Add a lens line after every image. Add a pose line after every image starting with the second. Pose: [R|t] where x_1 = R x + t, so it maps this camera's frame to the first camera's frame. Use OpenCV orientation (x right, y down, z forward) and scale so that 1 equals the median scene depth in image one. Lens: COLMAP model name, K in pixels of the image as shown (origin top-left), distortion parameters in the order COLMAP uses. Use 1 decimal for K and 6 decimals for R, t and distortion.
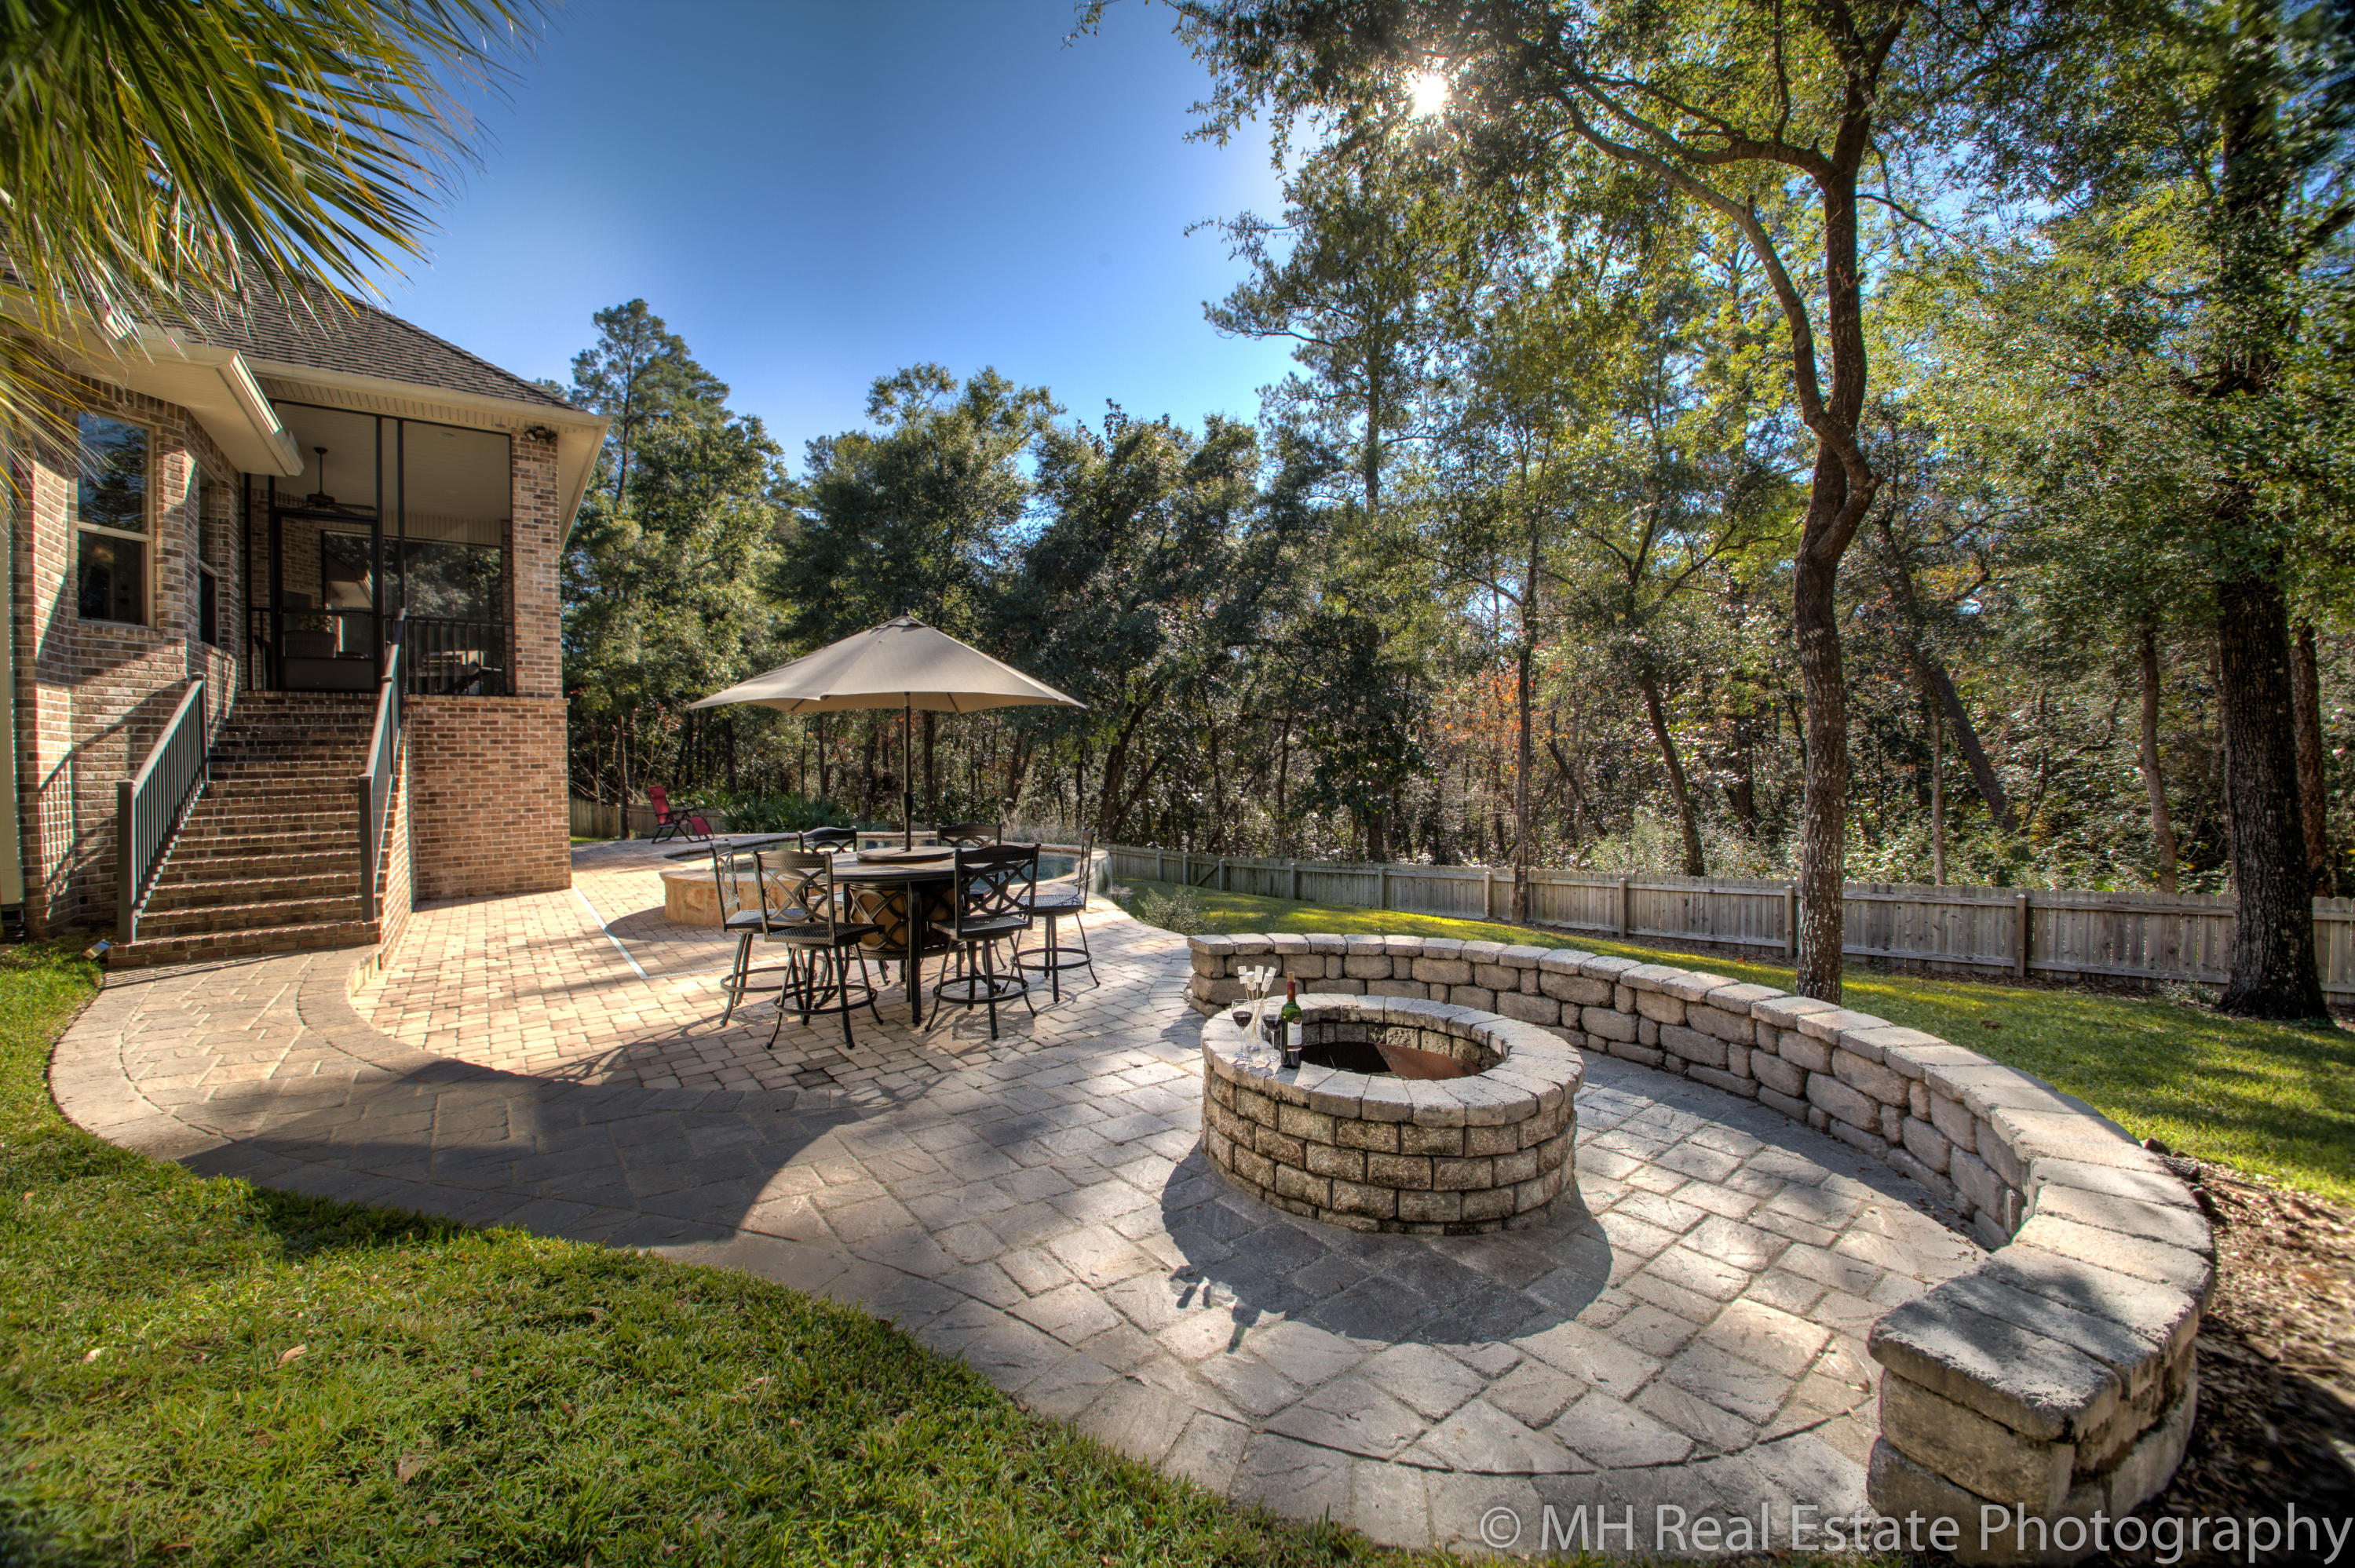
lens RADIAL K [[923.0, 0, 1177.2], [0, 923.0, 774.6], [0, 0, 1]] dist [0.000462, -0.000039]
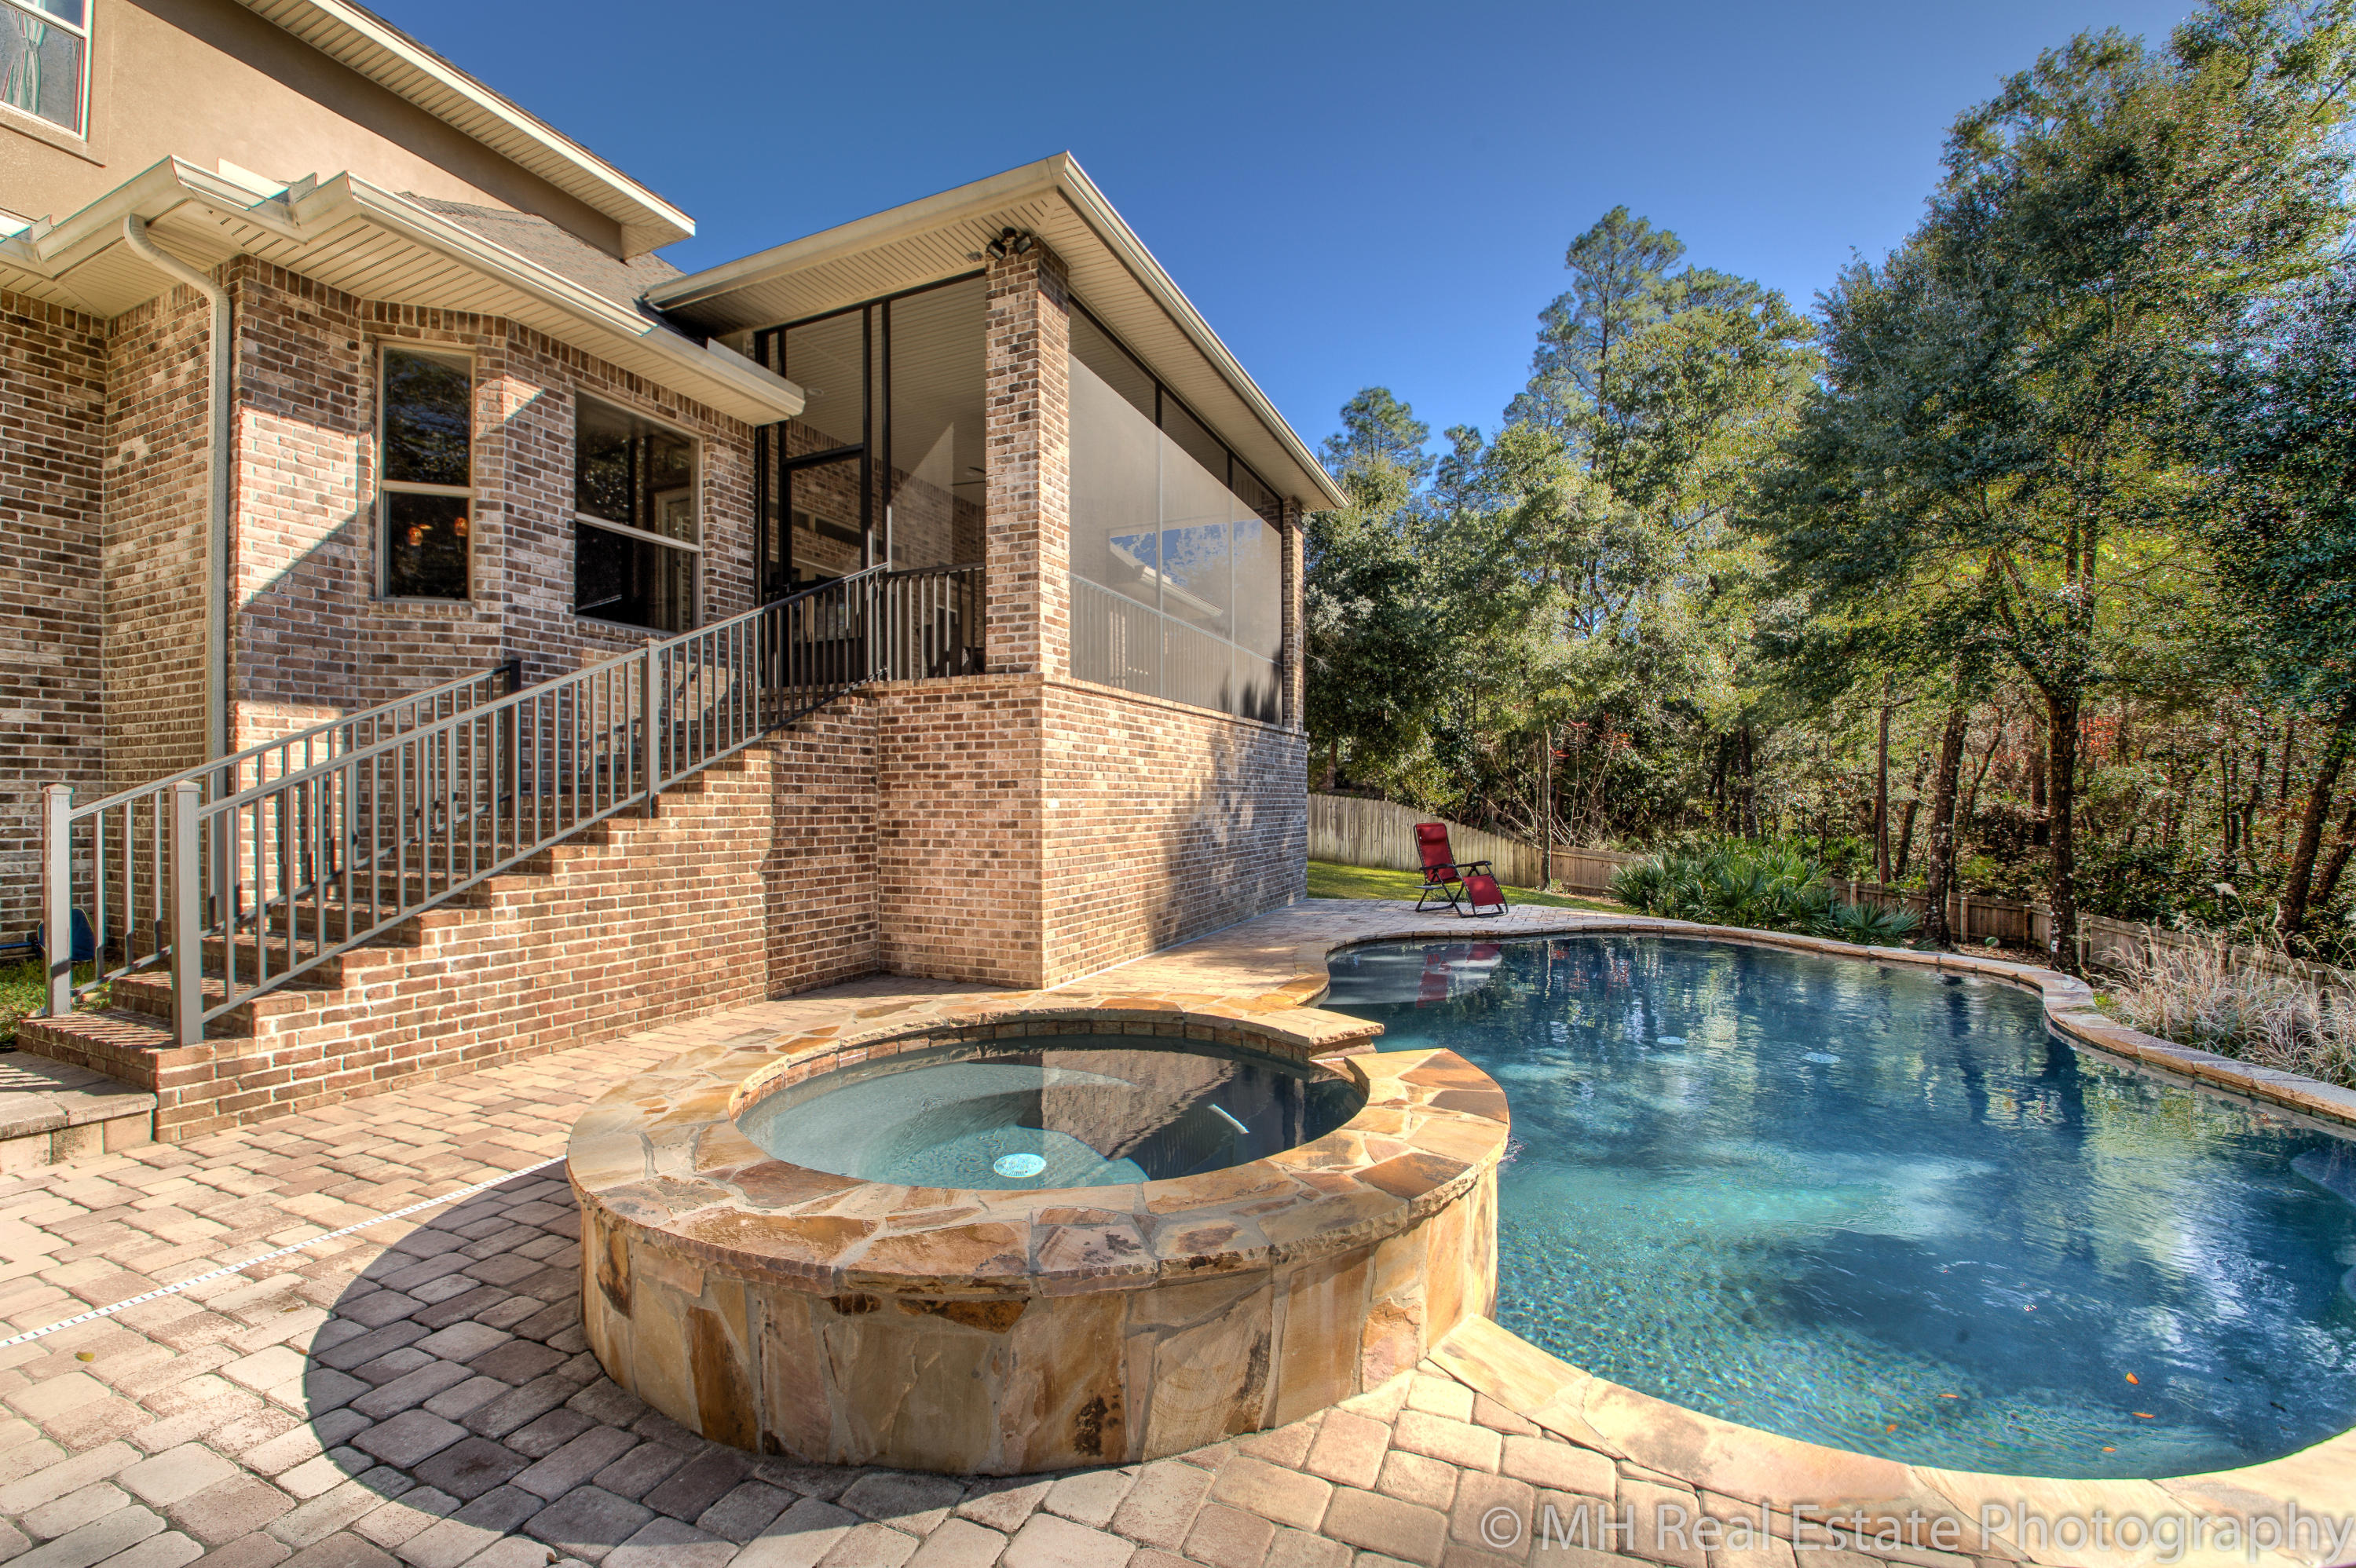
lens RADIAL K [[970.4, 0, 1173.1], [0, 970.4, 797.7], [0, 0, 1]] dist [-0.016640, -0.000643]
pose [[0.462273, 0.007656, -0.886705, -0.066482], [-0.018409, 0.999830, -0.000965, -0.001537], [0.886547, 0.016769, 0.462335, 0.806790]]
